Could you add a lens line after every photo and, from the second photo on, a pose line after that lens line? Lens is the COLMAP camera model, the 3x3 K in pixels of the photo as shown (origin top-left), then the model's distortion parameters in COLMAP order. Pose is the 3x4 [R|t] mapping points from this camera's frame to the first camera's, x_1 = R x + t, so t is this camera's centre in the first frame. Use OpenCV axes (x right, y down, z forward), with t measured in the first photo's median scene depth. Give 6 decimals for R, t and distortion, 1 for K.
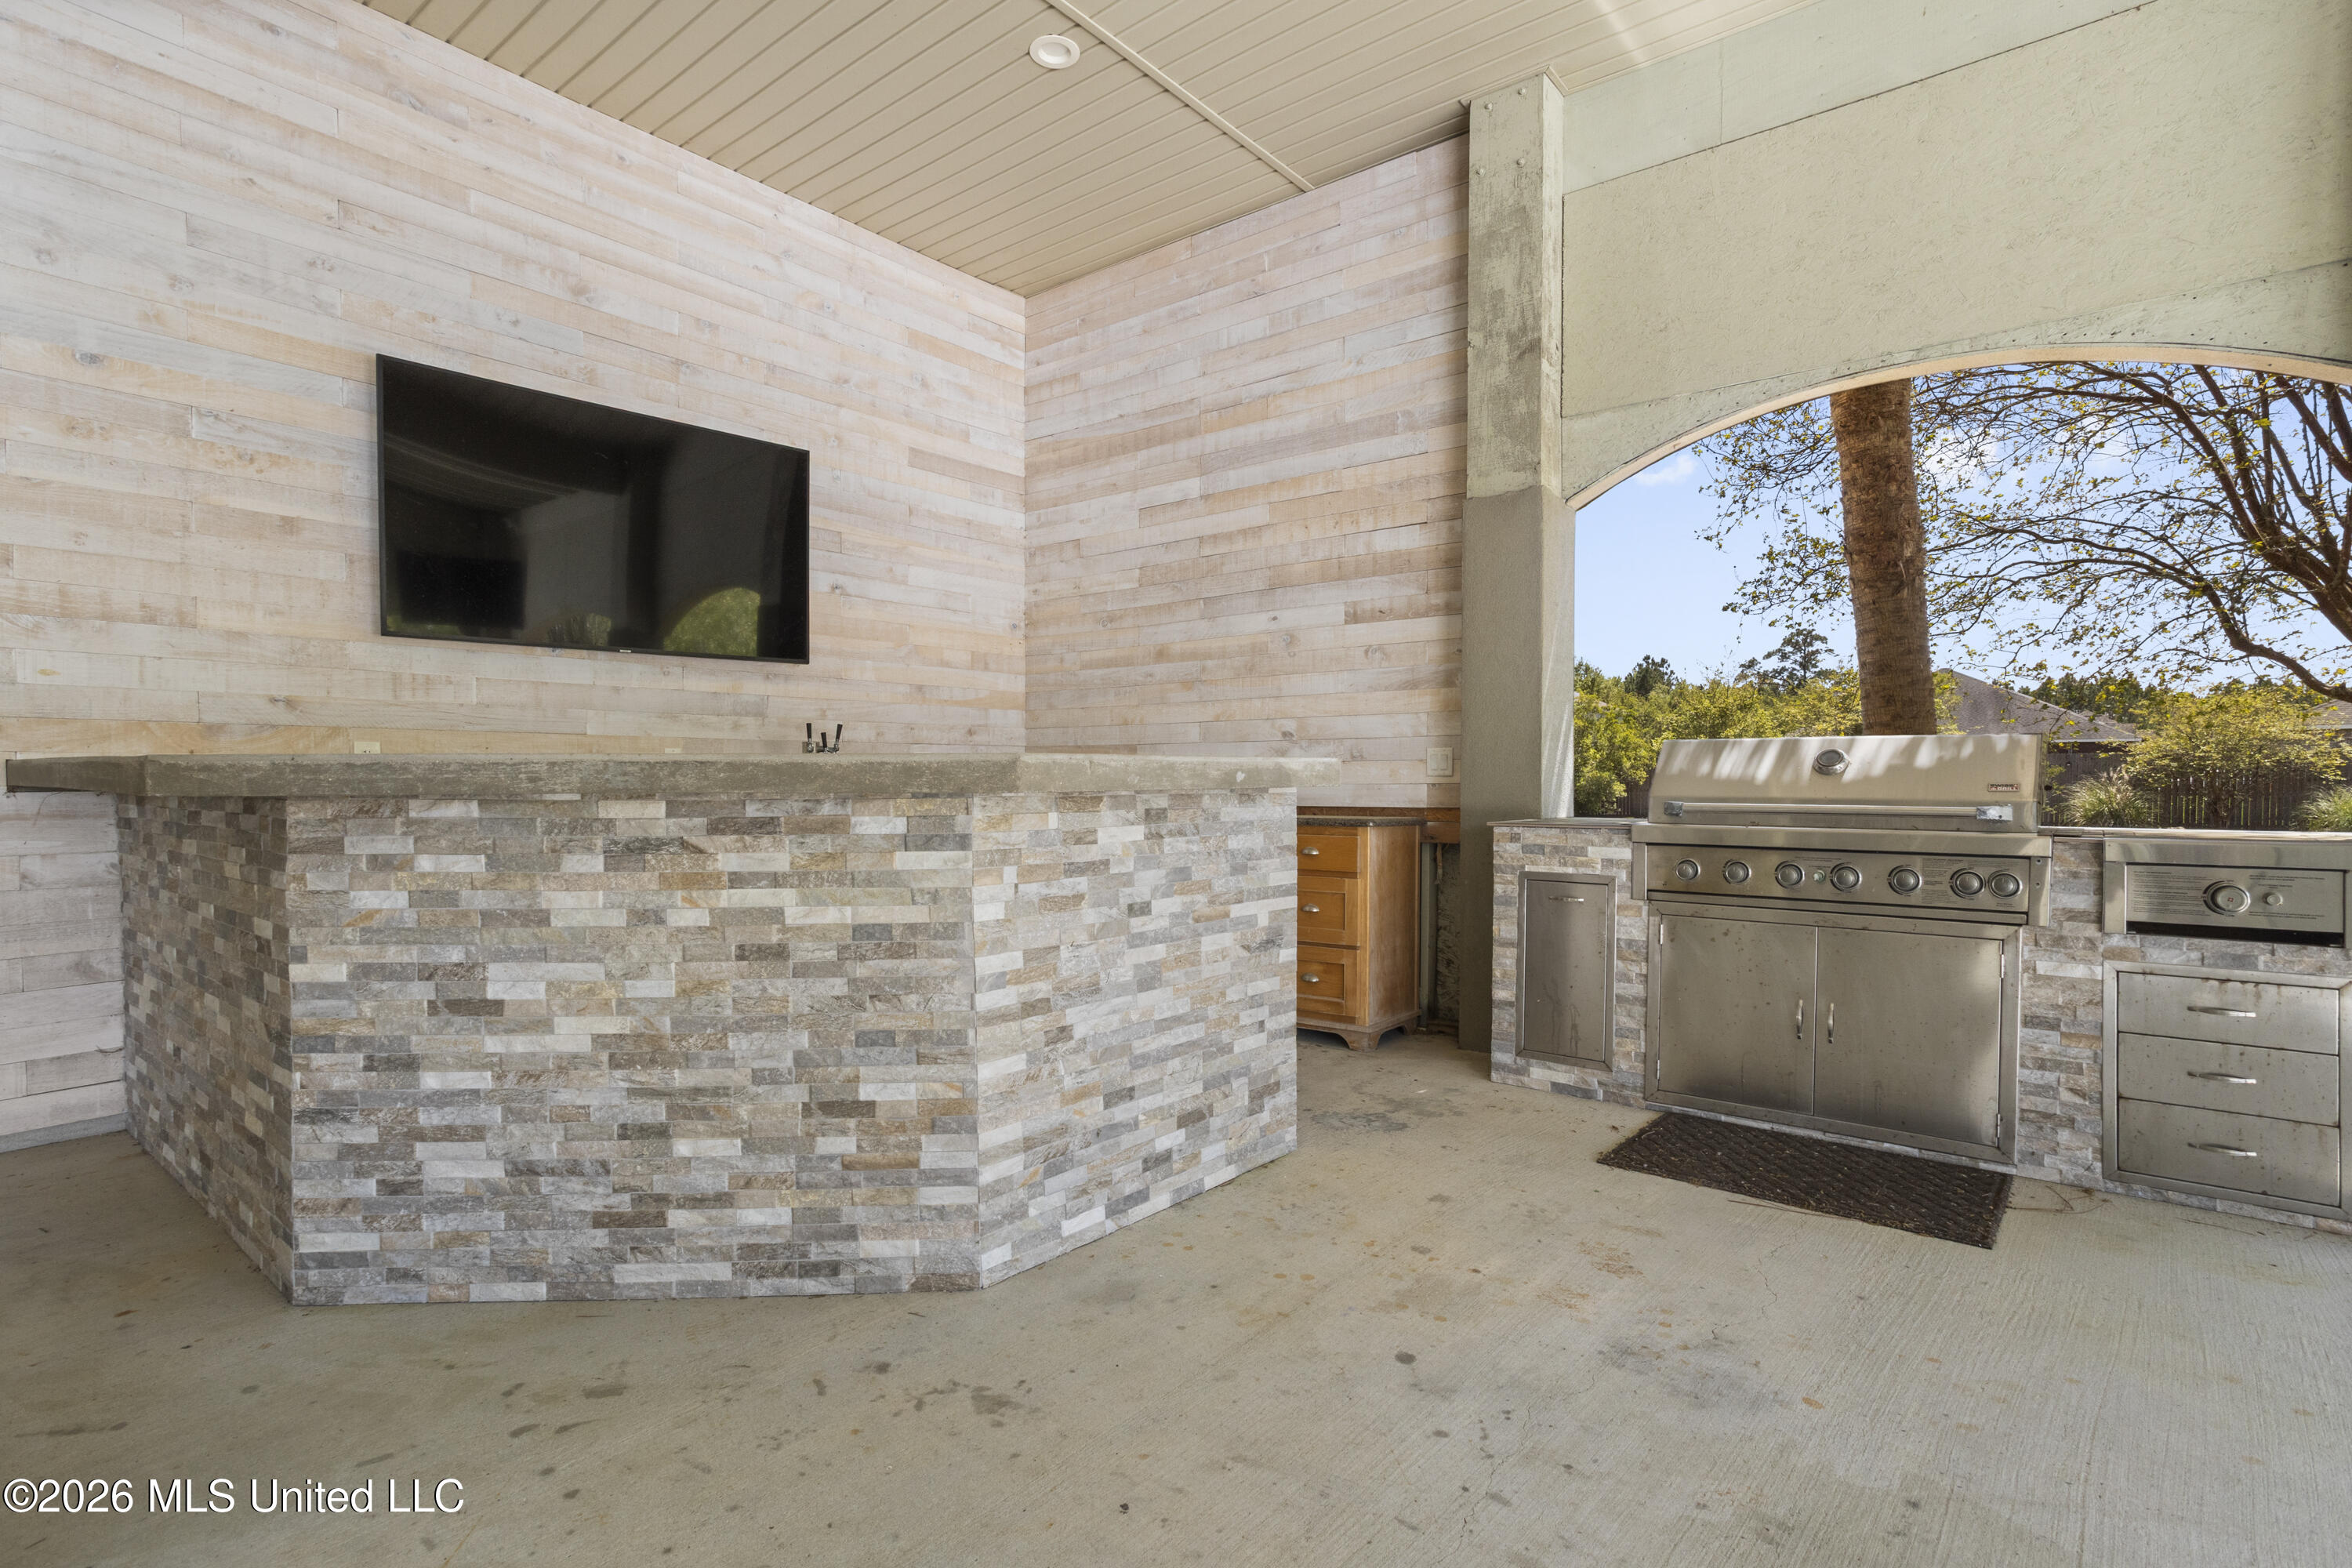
lens RADIAL K [[1134.2, 0, 1160.8], [0, 1134.2, 783.8], [0, 0, 1]] dist [-0.059256, 0.043144]
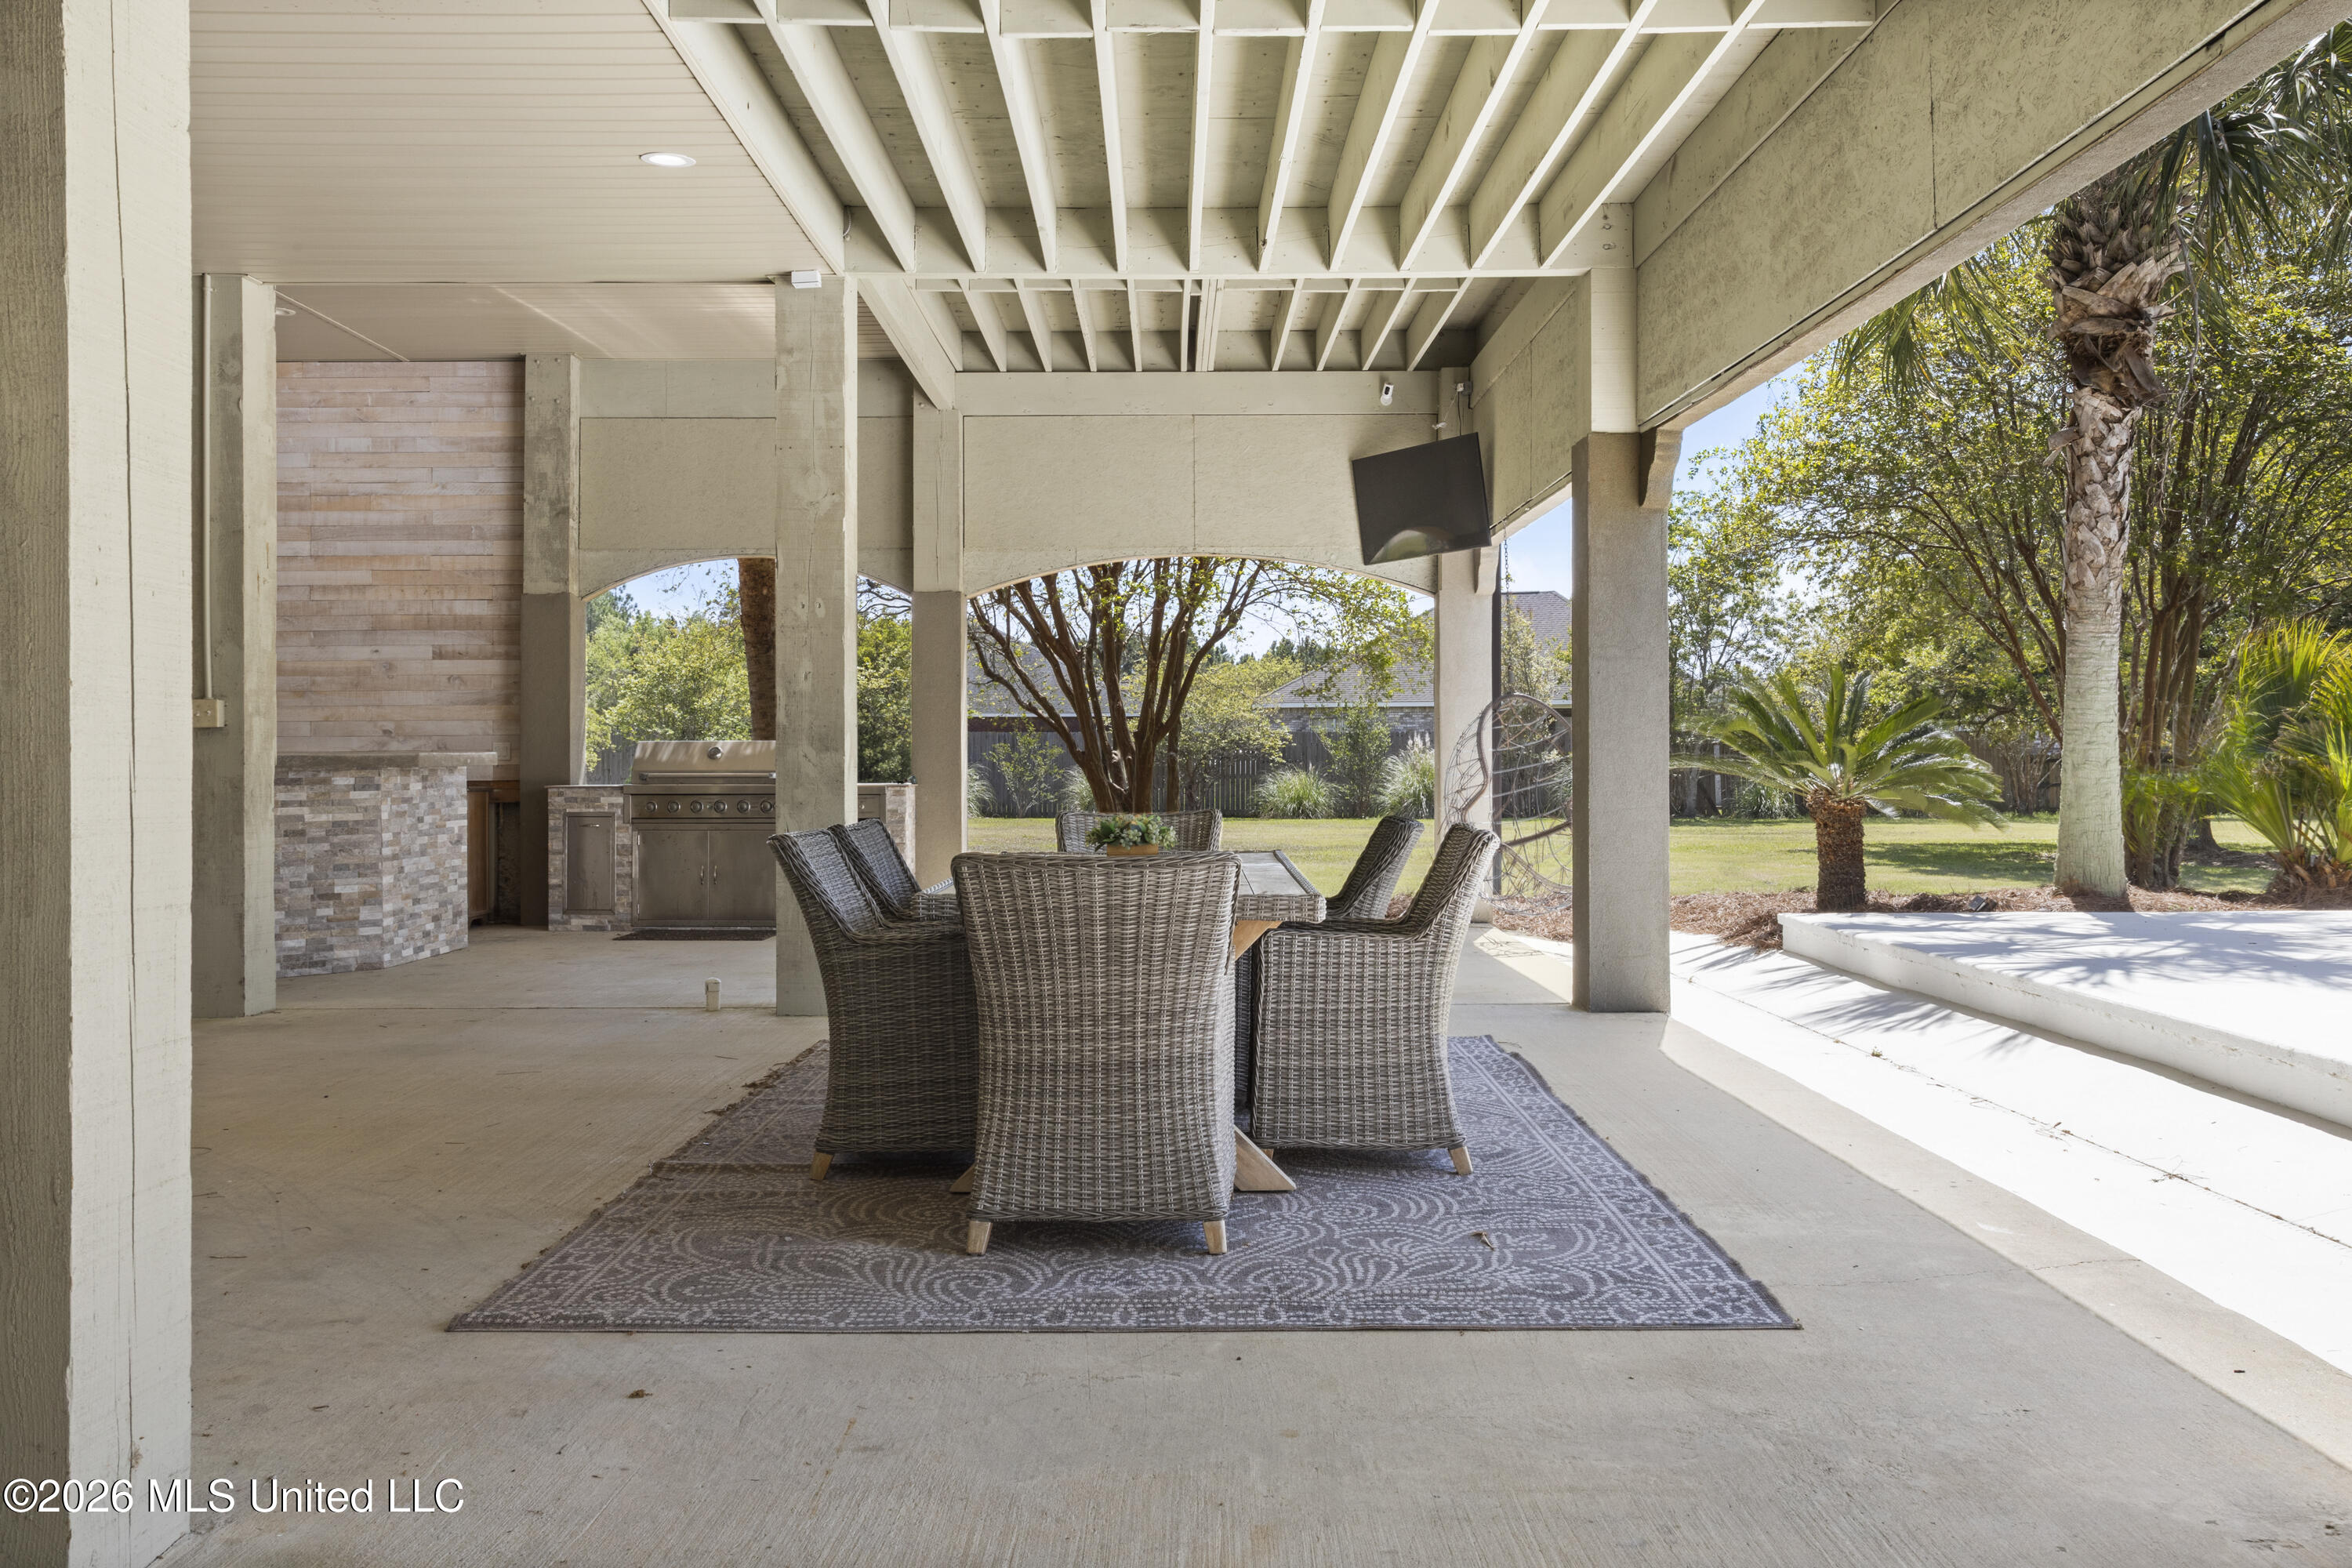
lens RADIAL K [[1967.6, 0, 1176.0], [0, 1967.6, 784.0], [0, 0, 1]] dist [0.000811, 0.004563]
pose [[0.765794, -0.011054, 0.642991, -0.957139], [0.007795, 0.999938, 0.007907, 0.013827], [-0.643039, -0.001043, 0.765833, -2.050100]]
